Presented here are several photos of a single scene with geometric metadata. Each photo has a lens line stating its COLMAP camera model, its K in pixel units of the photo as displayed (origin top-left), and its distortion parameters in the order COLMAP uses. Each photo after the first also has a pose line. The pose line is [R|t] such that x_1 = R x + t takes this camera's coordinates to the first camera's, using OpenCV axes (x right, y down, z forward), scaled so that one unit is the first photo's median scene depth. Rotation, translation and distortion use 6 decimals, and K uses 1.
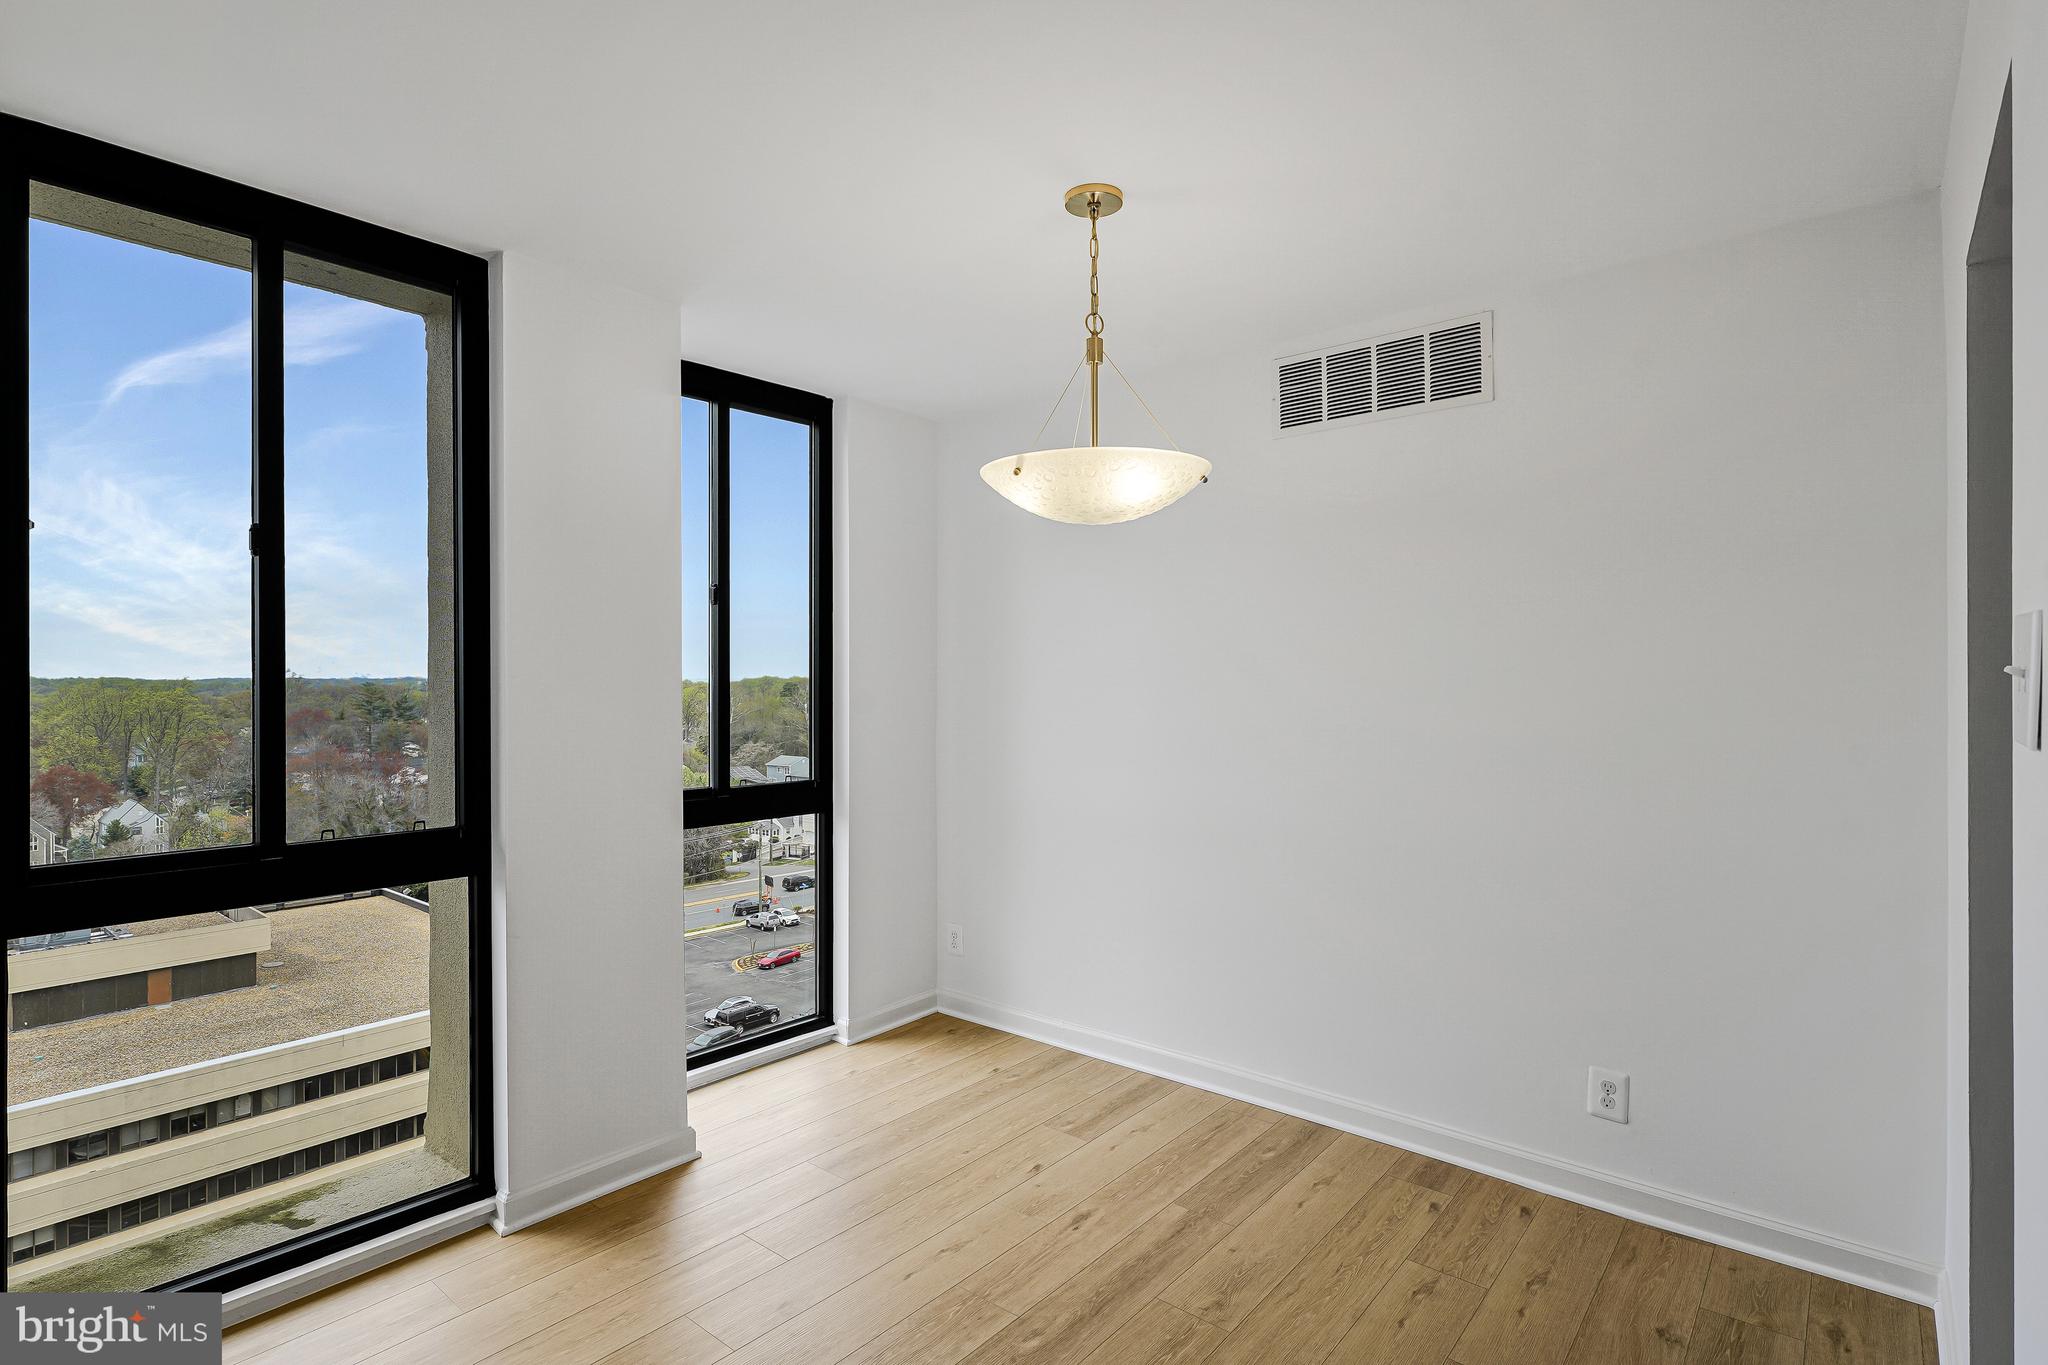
lens RADIAL K [[1000.0, 0, 1024.0], [0, 1000.0, 682.5], [0, 0, 1]] dist [-0.000181, 0.000456]
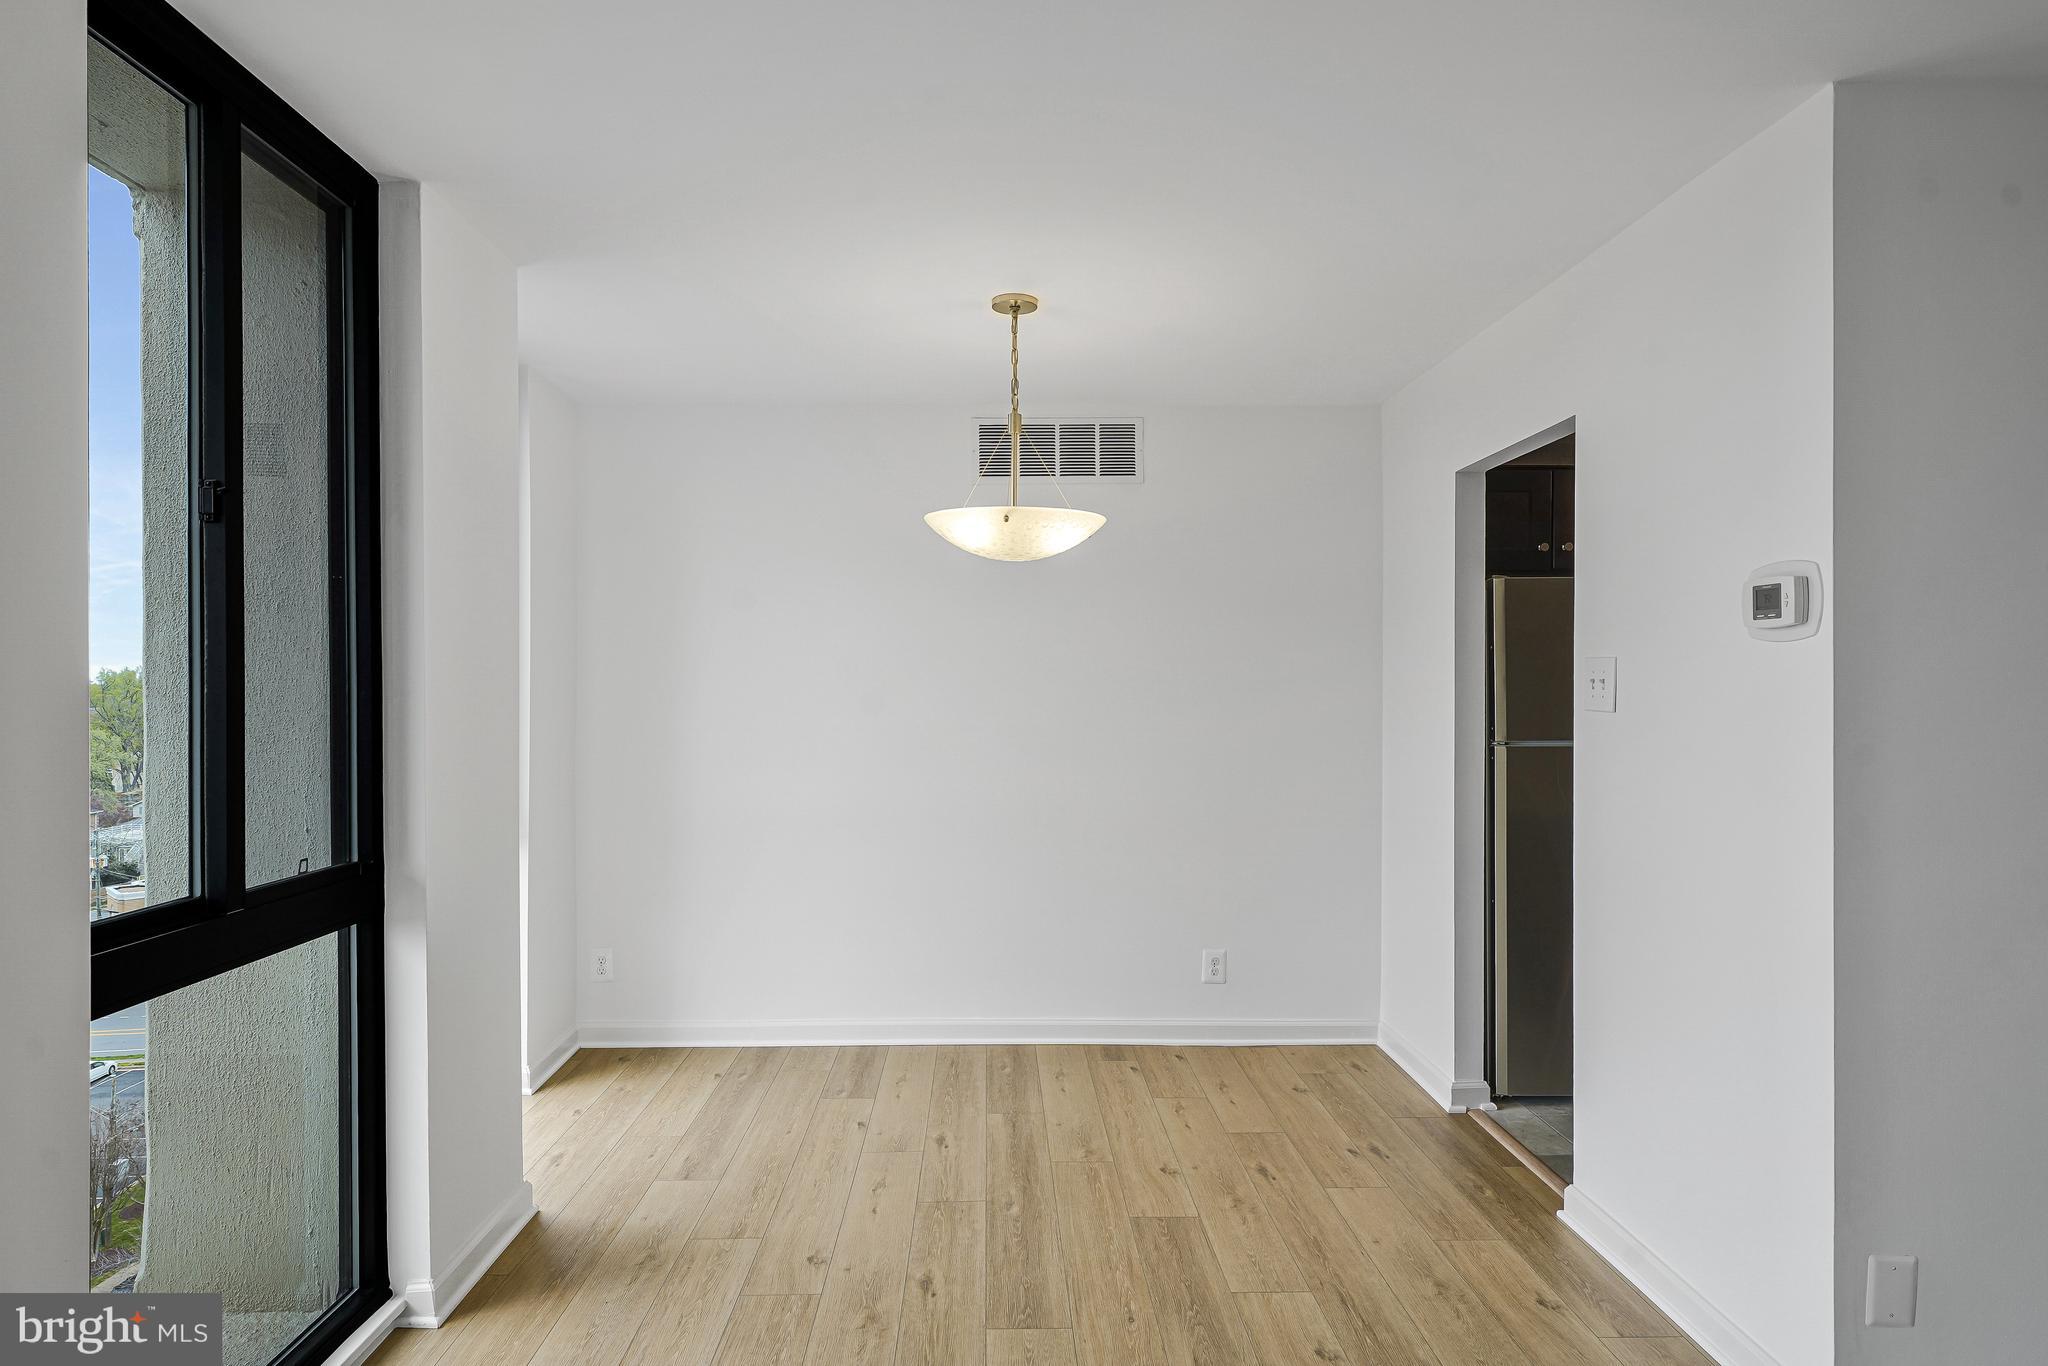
lens RADIAL K [[1121.6, 0, 1019.0], [0, 1121.6, 697.1], [0, 0, 1]] dist [0.001711, 0.000530]
pose [[0.752277, -0.005256, 0.658826, -0.718053], [0.000003, 0.999968, 0.007975, 0.000443], [-0.658847, -0.005997, 0.752253, -0.054020]]
